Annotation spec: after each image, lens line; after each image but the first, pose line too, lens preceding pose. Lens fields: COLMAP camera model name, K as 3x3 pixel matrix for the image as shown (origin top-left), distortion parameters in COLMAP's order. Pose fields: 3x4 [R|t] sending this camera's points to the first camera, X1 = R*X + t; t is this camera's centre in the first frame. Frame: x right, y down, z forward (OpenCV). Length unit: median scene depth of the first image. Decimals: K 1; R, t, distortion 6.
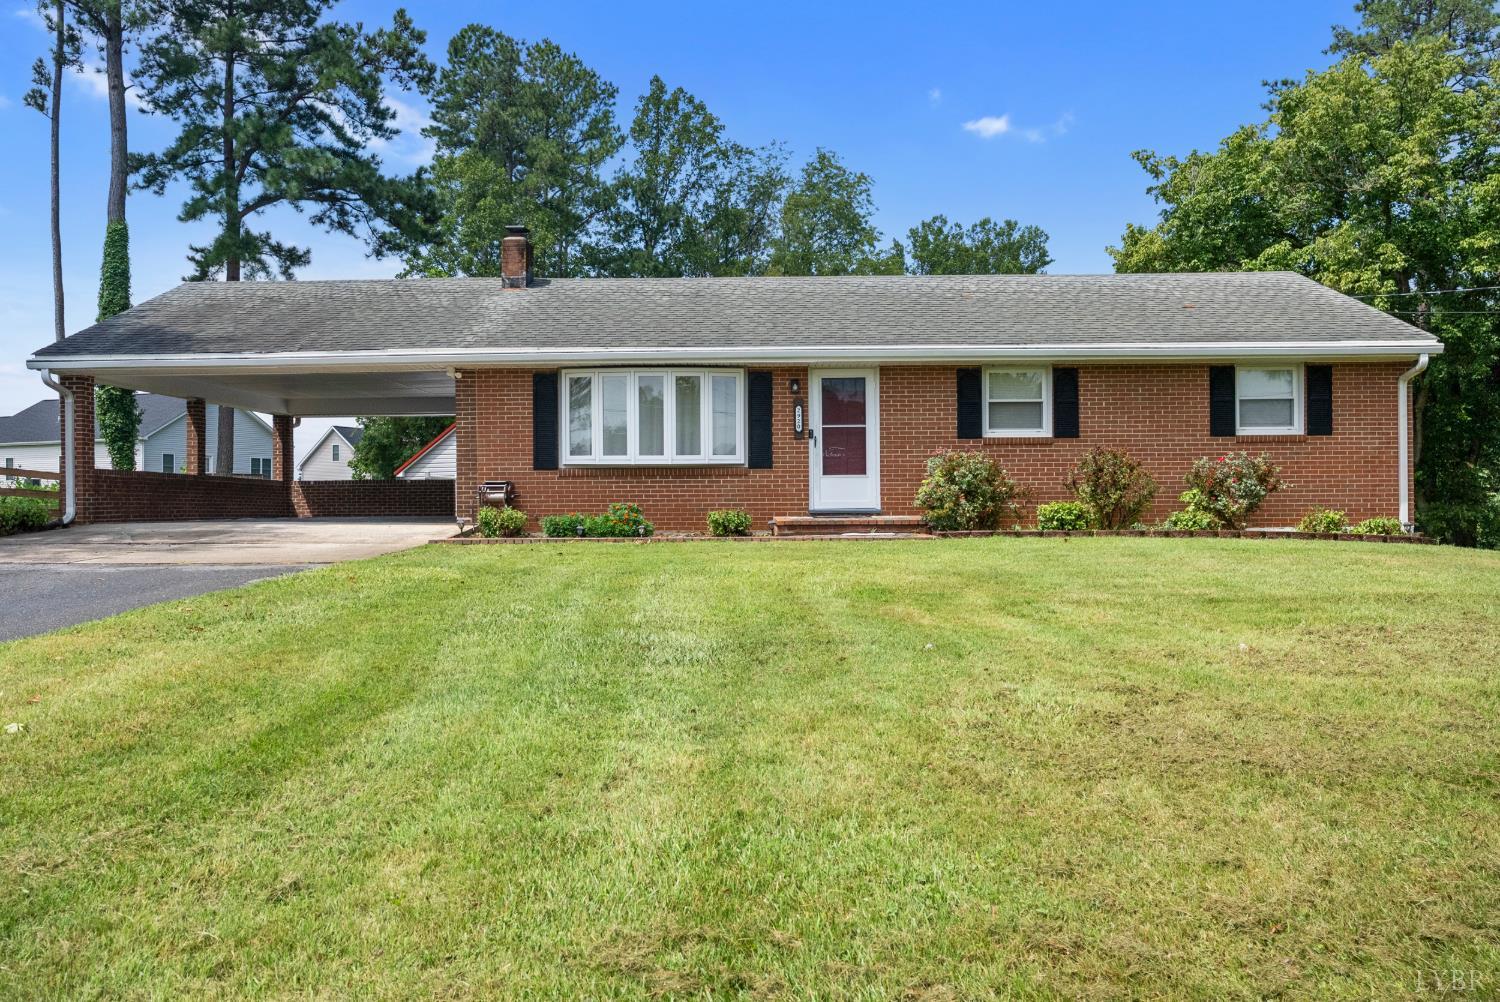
lens RADIAL K [[1177.9, 0, 762.1], [0, 1177.9, 504.7], [0, 0, 1]] dist [0.008314, -0.047698]
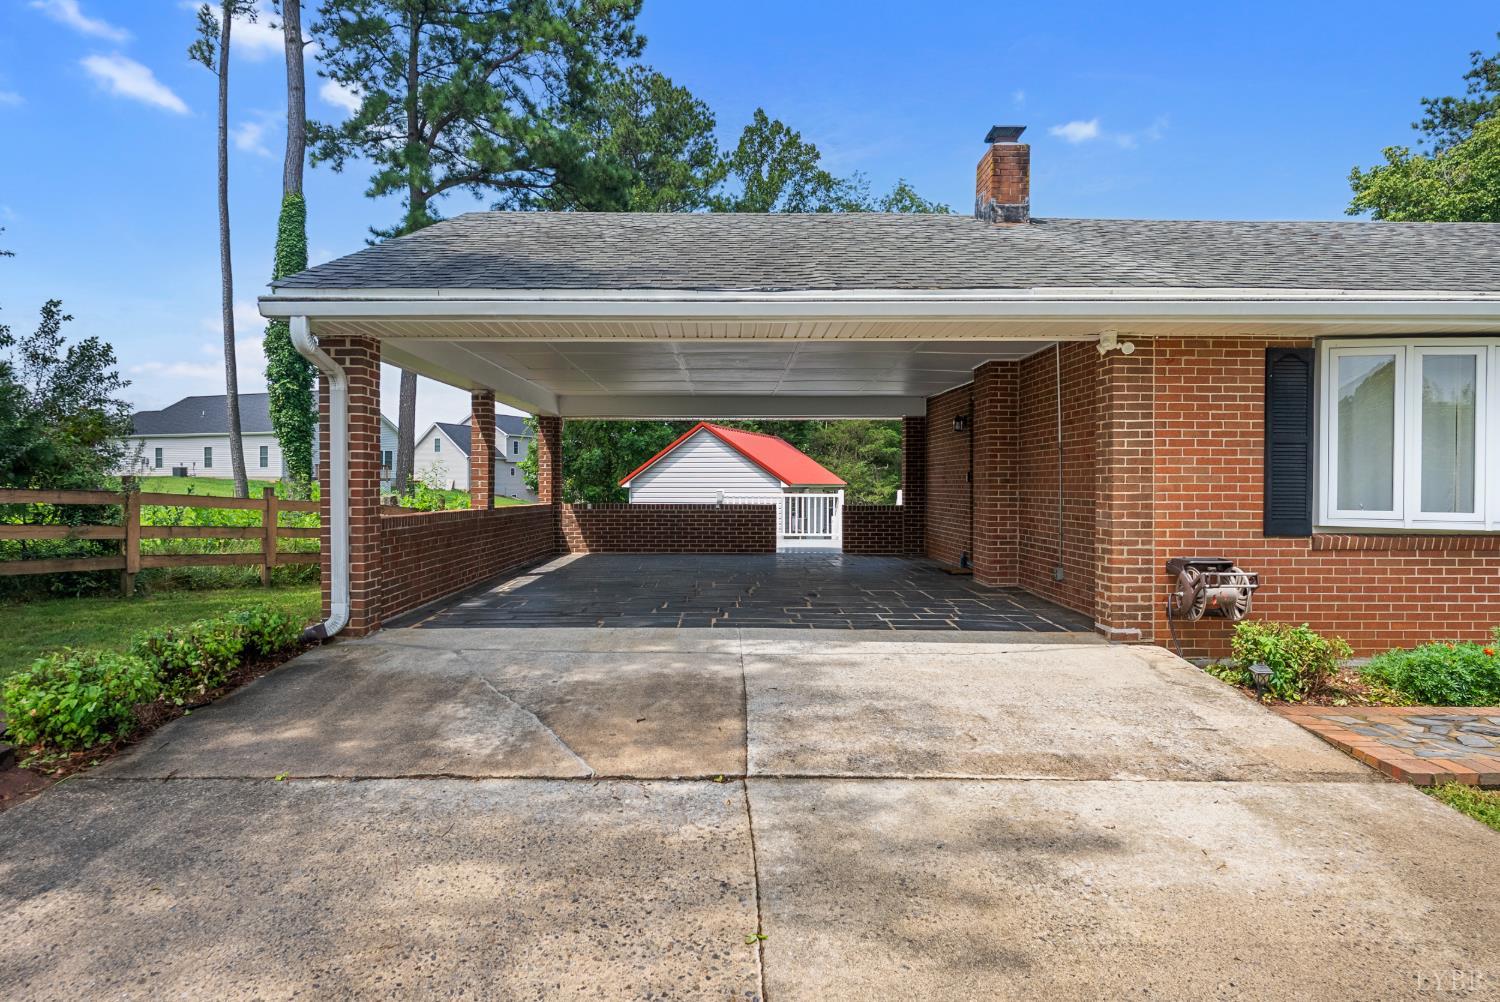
lens RADIAL K [[873.4, 0, 737.9], [0, 873.4, 493.1], [0, 0, 1]] dist [-0.021625, 0.003335]
pose [[0.999622, 0.010963, 0.025215, -0.227084], [-0.011264, 0.999866, 0.011837, -0.026461], [-0.025082, -0.012117, 0.999612, 0.331926]]
